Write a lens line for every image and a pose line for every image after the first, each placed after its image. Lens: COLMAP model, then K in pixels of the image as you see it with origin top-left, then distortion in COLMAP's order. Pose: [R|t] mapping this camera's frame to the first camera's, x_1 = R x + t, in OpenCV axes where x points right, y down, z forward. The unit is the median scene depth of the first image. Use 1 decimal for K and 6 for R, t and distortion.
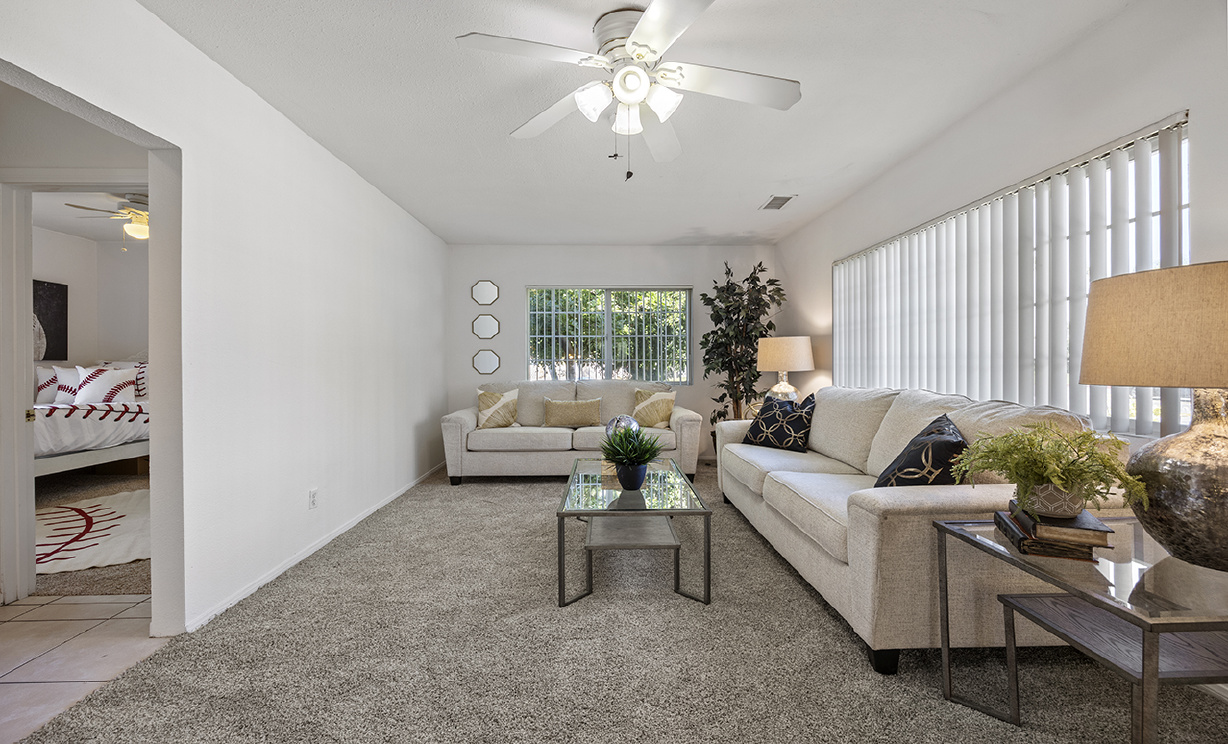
lens RADIAL K [[498.4, 0, 613.6], [0, 498.4, 361.8], [0, 0, 1]] dist [-0.002175, 0.000132]
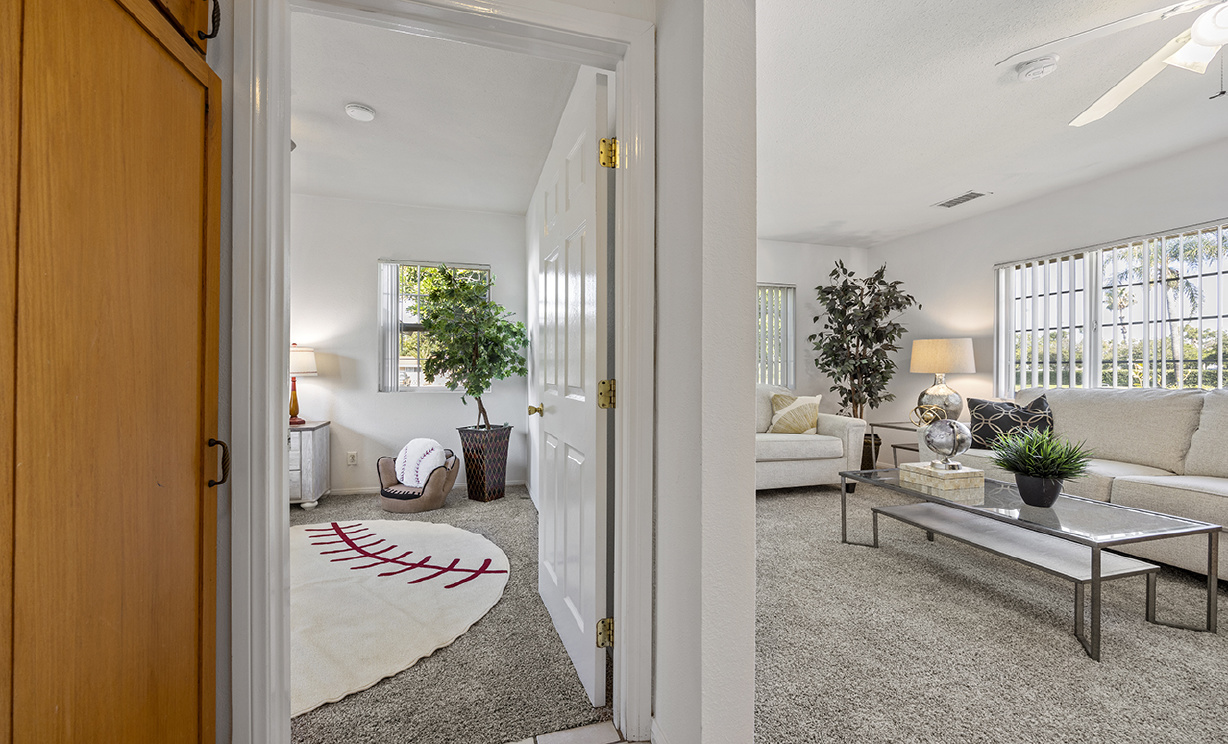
lens RADIAL K [[491.4, 0, 614.0], [0, 491.4, 372.0], [0, 0, 1]] dist [-0.001508, -0.000044]
pose [[0.968150, 0.007659, 0.250255, -0.527077], [-0.007902, 0.999969, -0.000035, 0.021115], [-0.250247, -0.001943, 0.968180, 0.223378]]
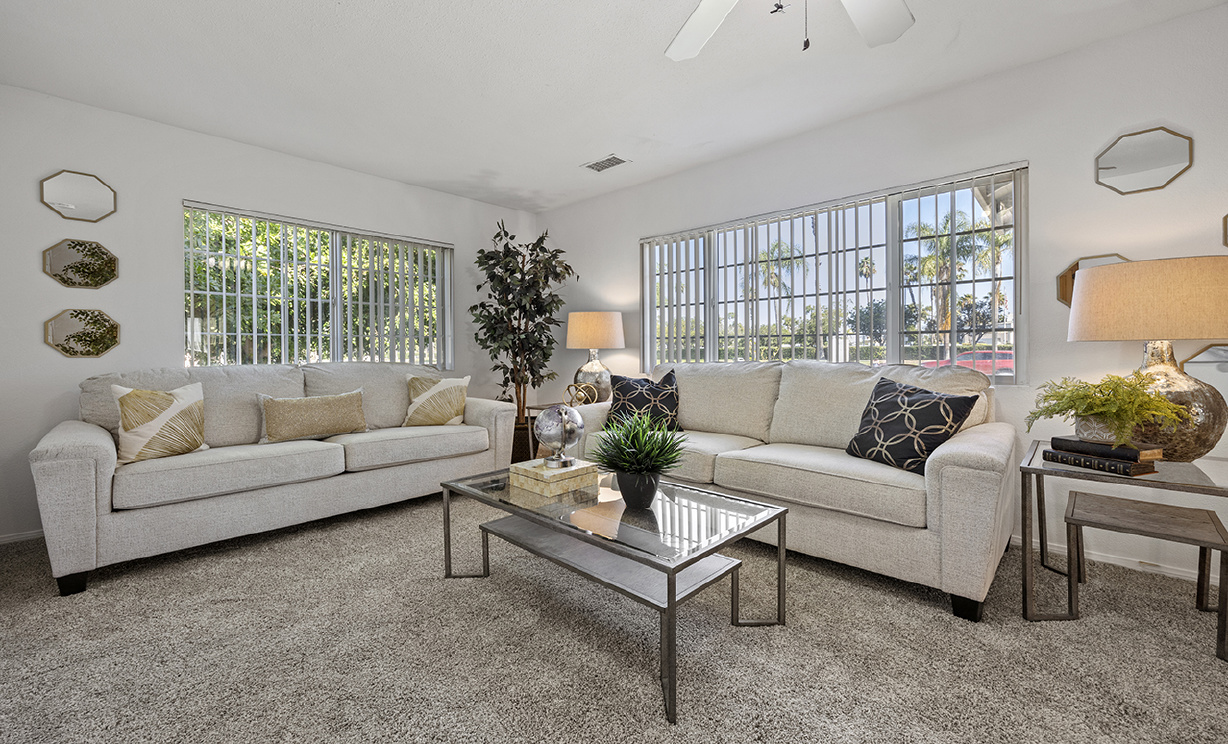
lens RADIAL K [[502.2, 0, 613.6], [0, 502.2, 349.4], [0, 0, 1]] dist [0.000376, 0.000267]
pose [[0.706731, 0.003880, 0.707472, -0.295108], [-0.000818, 0.999989, -0.004667, 0.023679], [-0.707482, 0.002720, 0.706726, 0.315412]]
